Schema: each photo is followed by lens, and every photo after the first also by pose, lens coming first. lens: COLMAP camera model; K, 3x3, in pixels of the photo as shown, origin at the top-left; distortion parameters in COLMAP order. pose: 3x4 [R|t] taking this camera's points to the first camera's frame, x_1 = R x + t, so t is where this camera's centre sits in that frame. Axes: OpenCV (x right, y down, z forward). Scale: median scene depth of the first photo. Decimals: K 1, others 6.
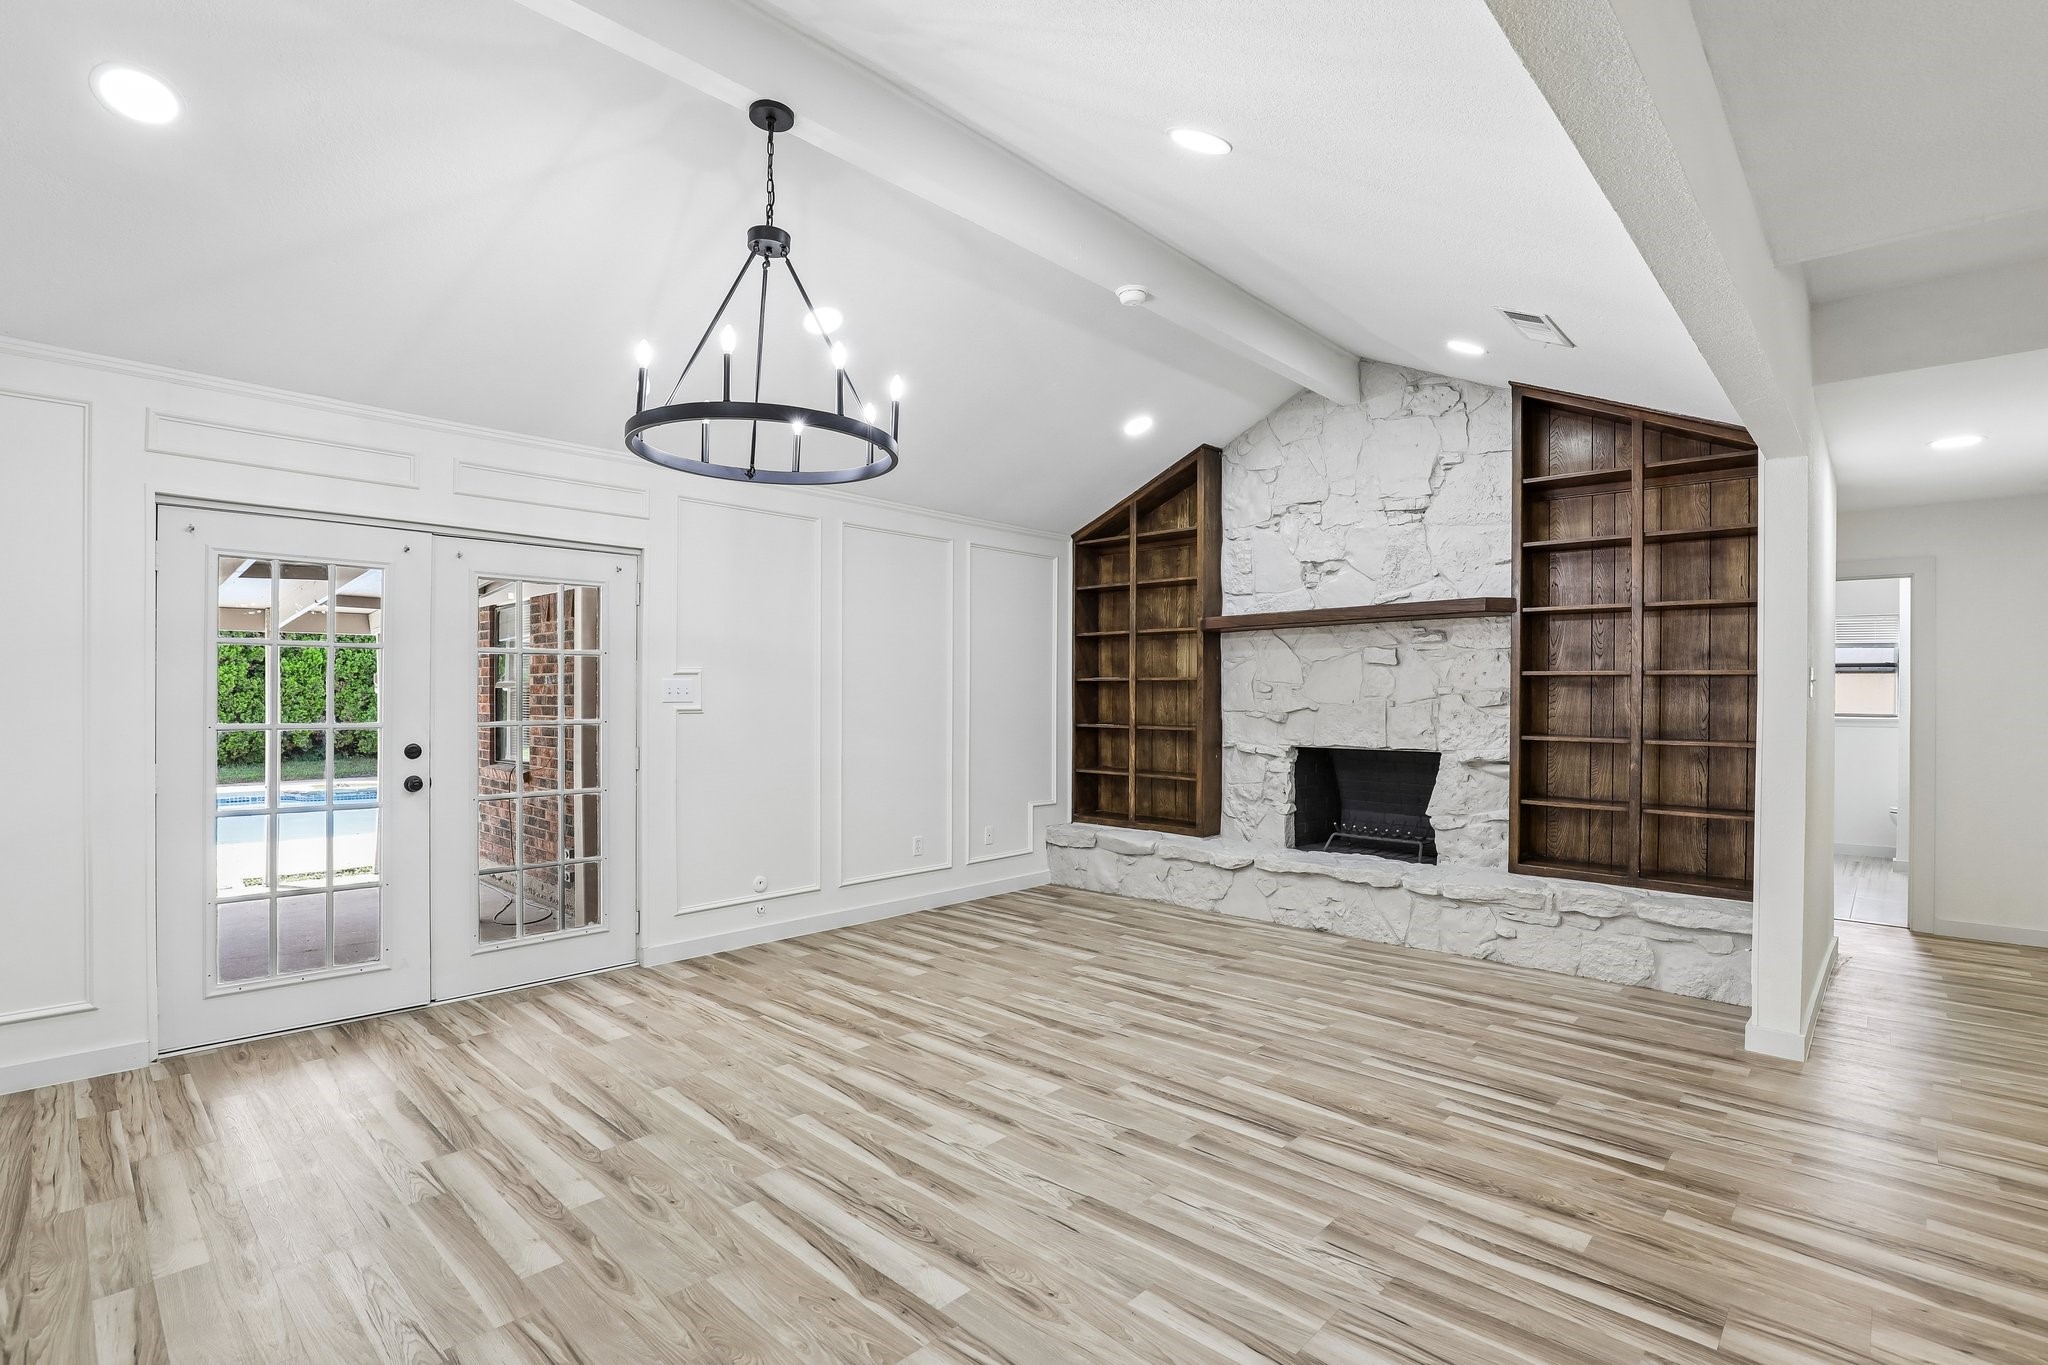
lens RADIAL K [[973.8, 0, 1050.4], [0, 973.8, 684.6], [0, 0, 1]] dist [-0.025979, 0.002791]
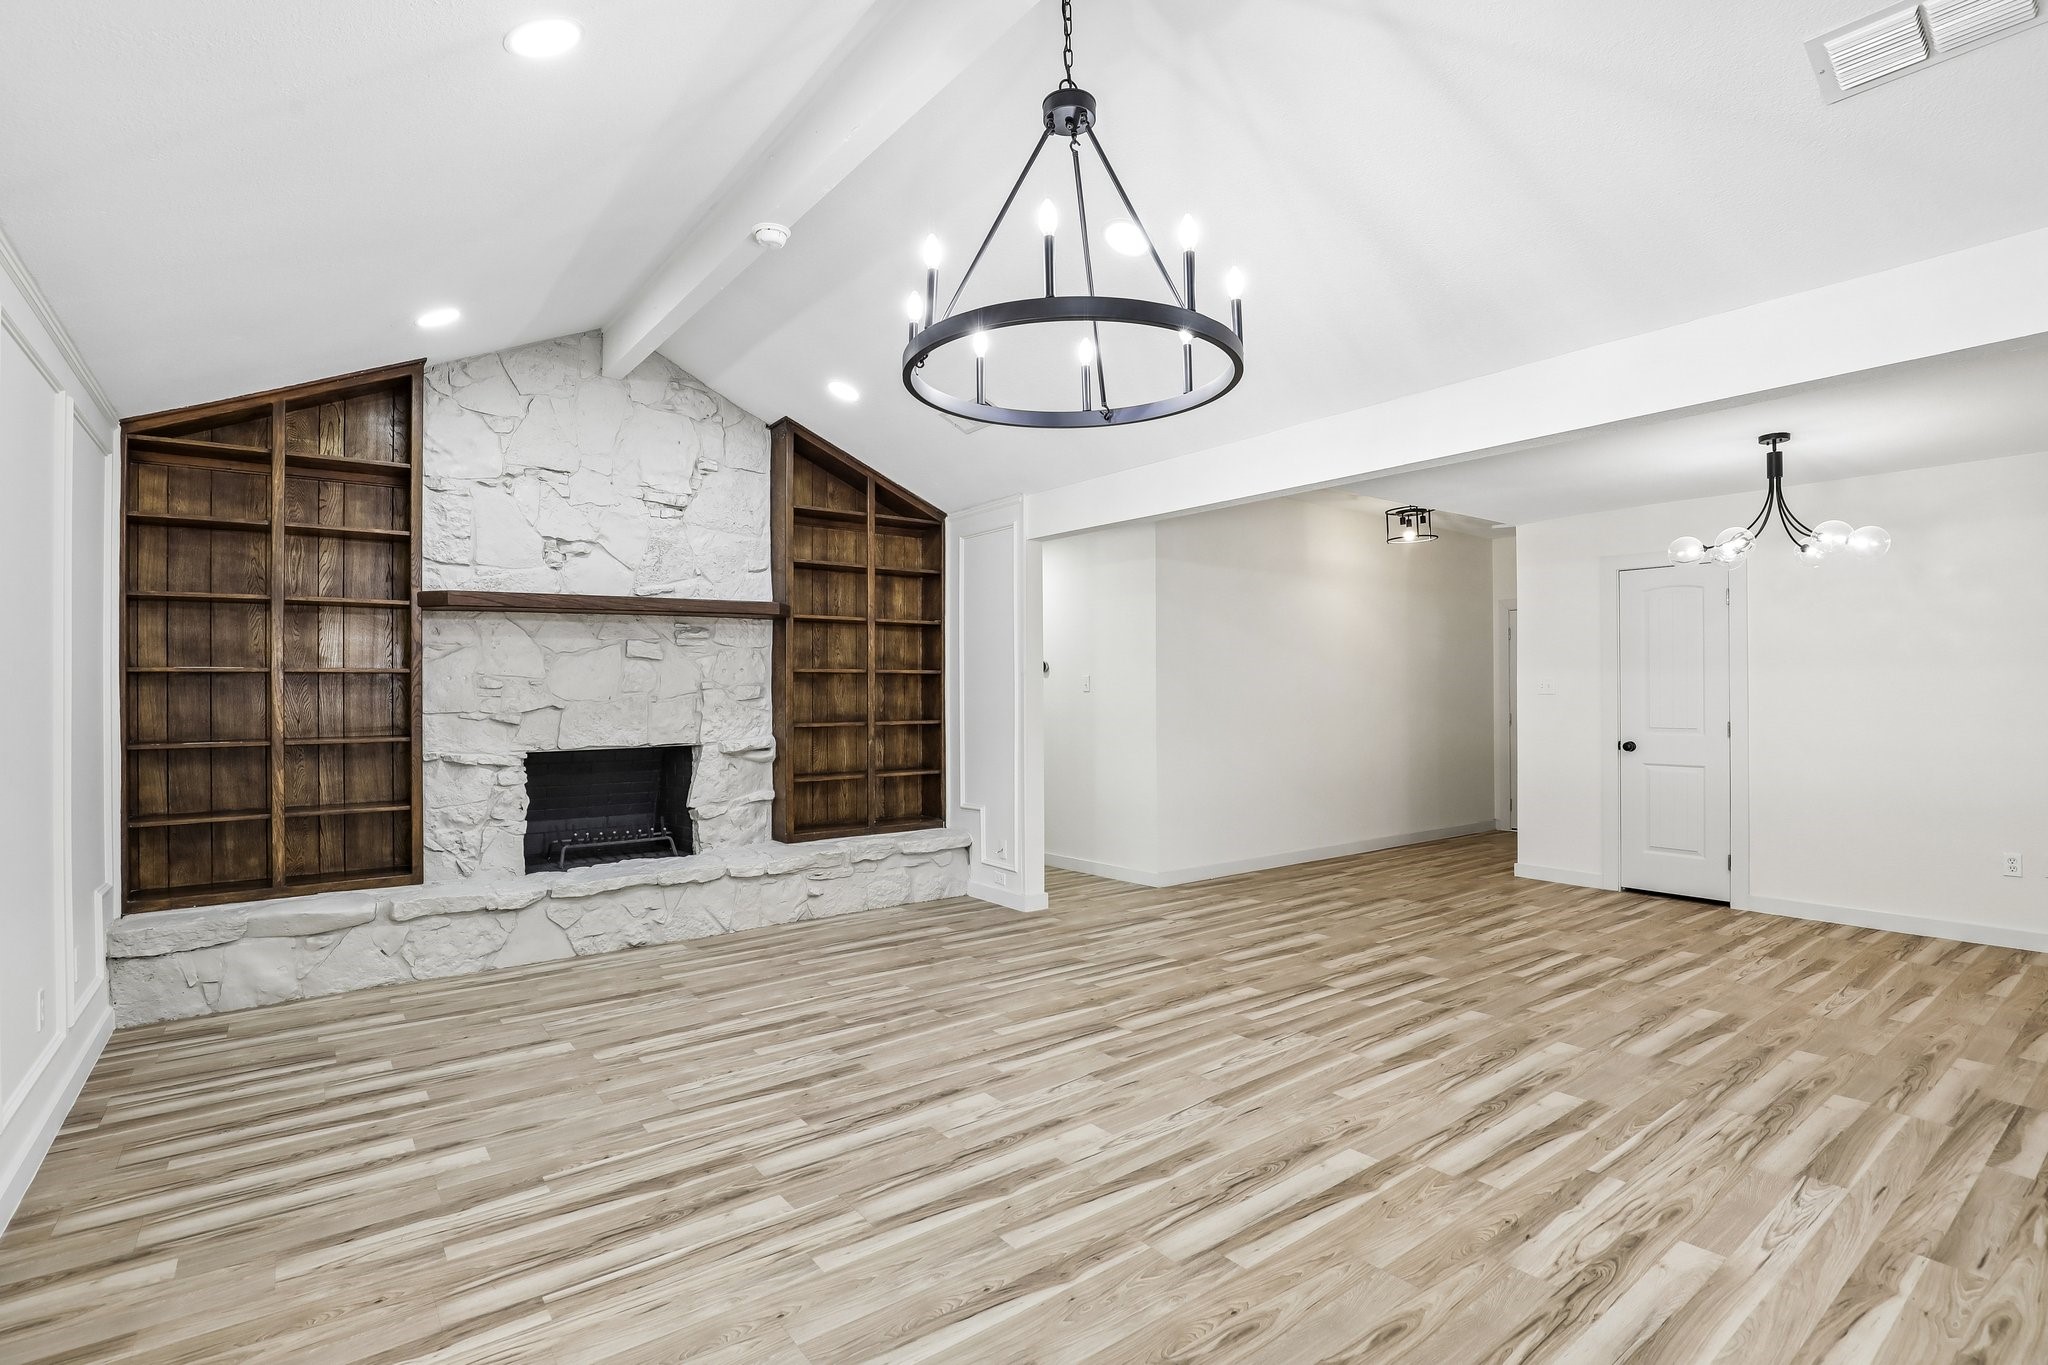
lens RADIAL K [[973.8, 0, 1030.6], [0, 973.8, 677.9], [0, 0, 1]] dist [-0.025979, 0.002791]
pose [[0.170573, 0.006069, 0.985326, -0.616178], [-0.001867, 0.999981, -0.005837, 0.003575], [-0.985343, -0.000844, 0.170581, 0.518523]]
